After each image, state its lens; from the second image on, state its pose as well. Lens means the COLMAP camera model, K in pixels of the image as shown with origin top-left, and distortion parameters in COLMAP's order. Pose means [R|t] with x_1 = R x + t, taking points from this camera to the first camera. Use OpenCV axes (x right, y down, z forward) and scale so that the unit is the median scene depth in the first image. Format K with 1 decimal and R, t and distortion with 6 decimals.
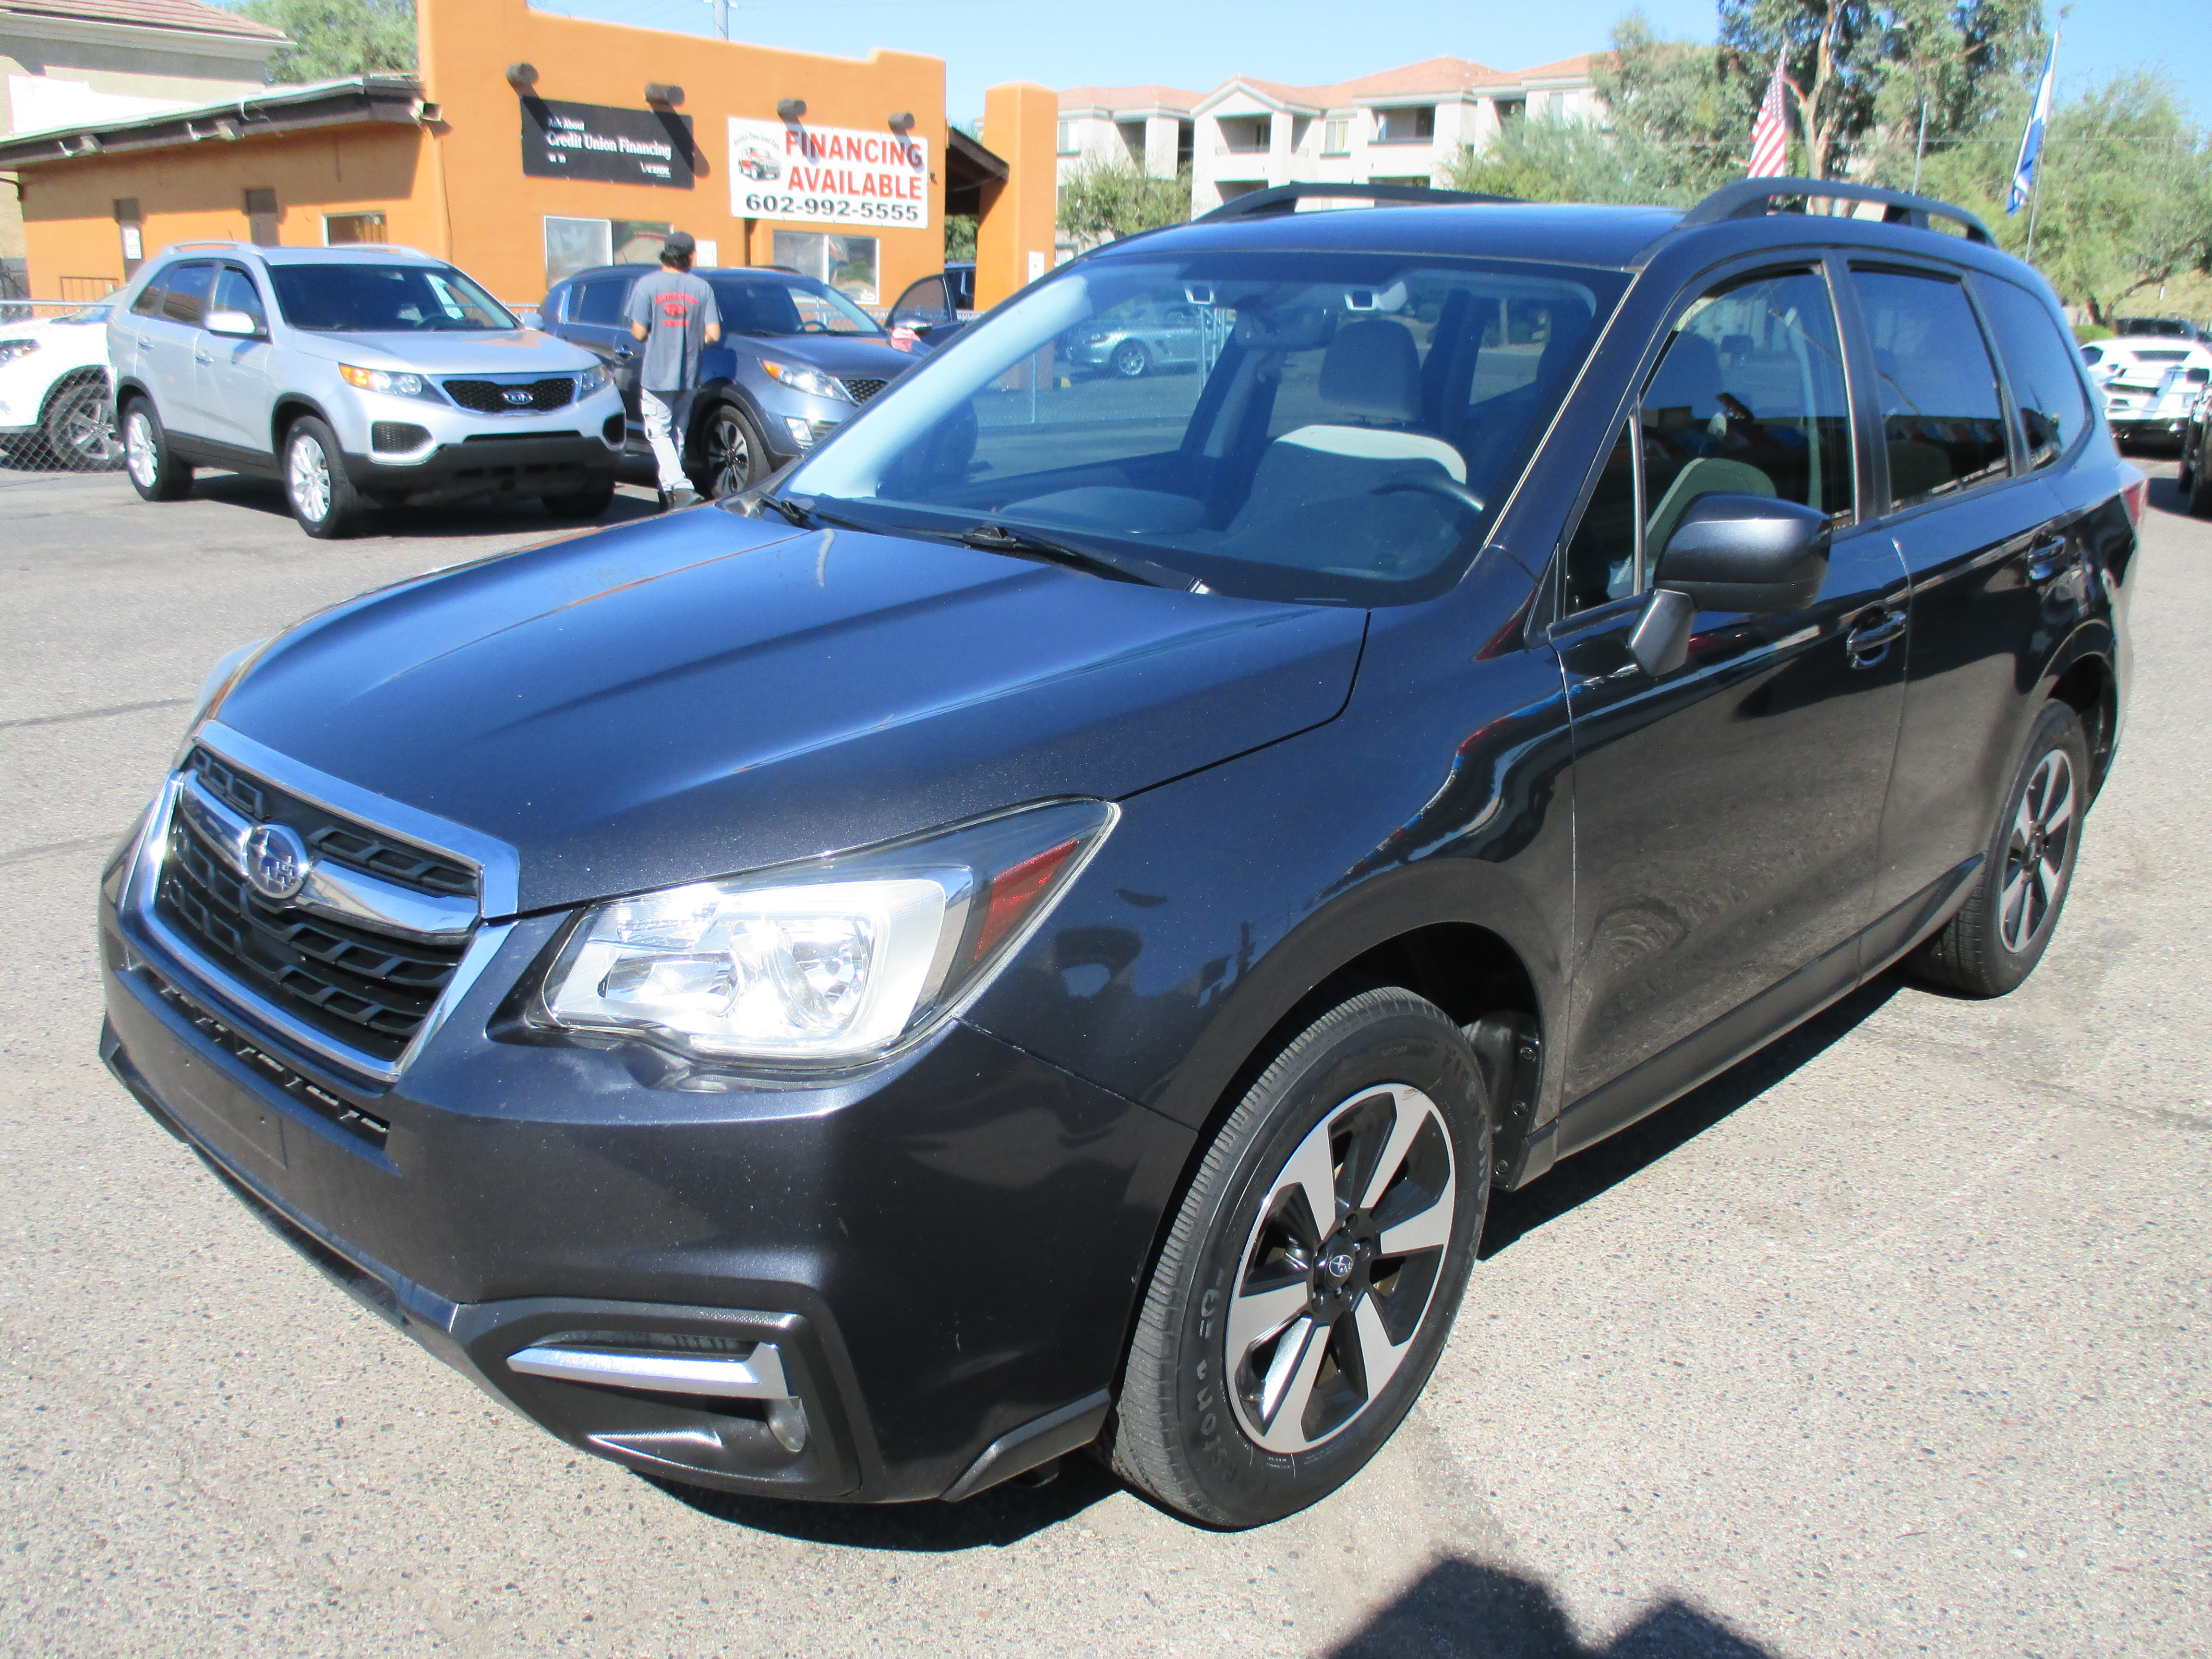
lens RADIAL K [[1853.5, 0, 1114.5], [0, 1853.5, 828.9], [0, 0, 1]] dist [-0.028200, -0.004918]
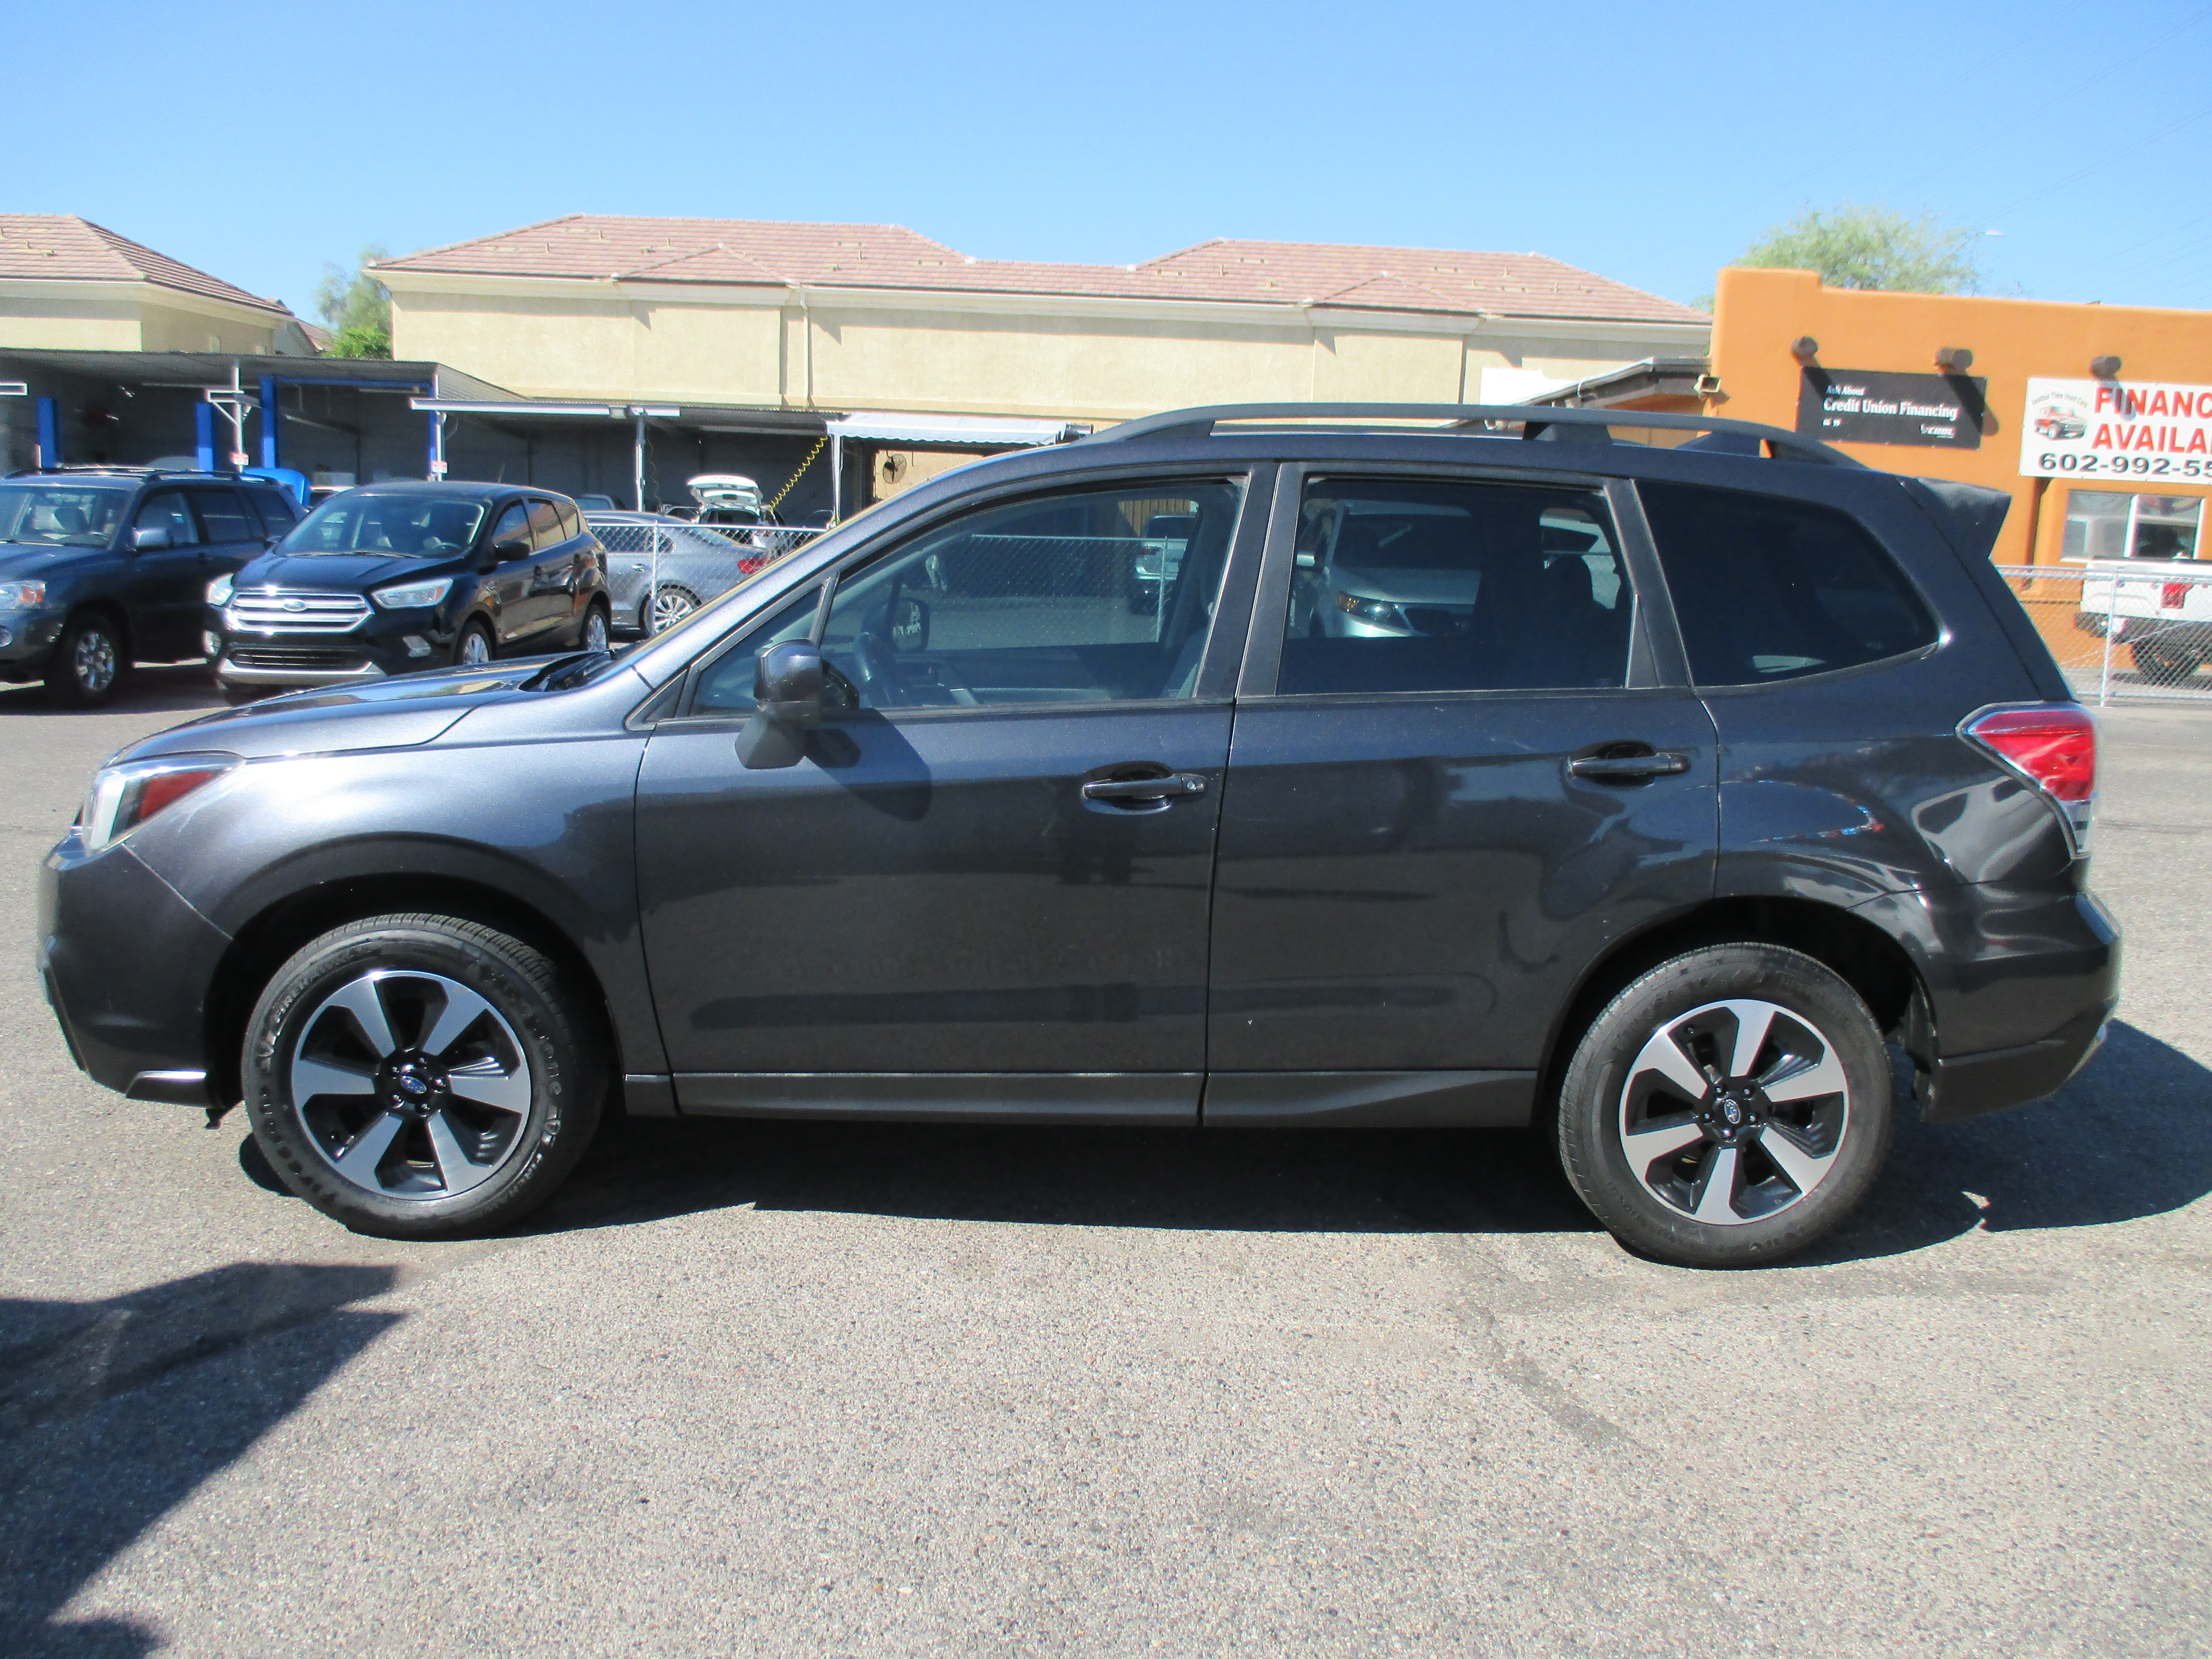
lens RADIAL K [[1853.5, 0, 1114.5], [0, 1853.5, 828.9], [0, 0, 1]] dist [-0.028200, -0.004918]
pose [[0.703903, 0.114974, -0.700929, 0.158680], [-0.209431, 0.976537, -0.050137, -0.002549], [0.678719, 0.182088, 0.711466, 0.023647]]
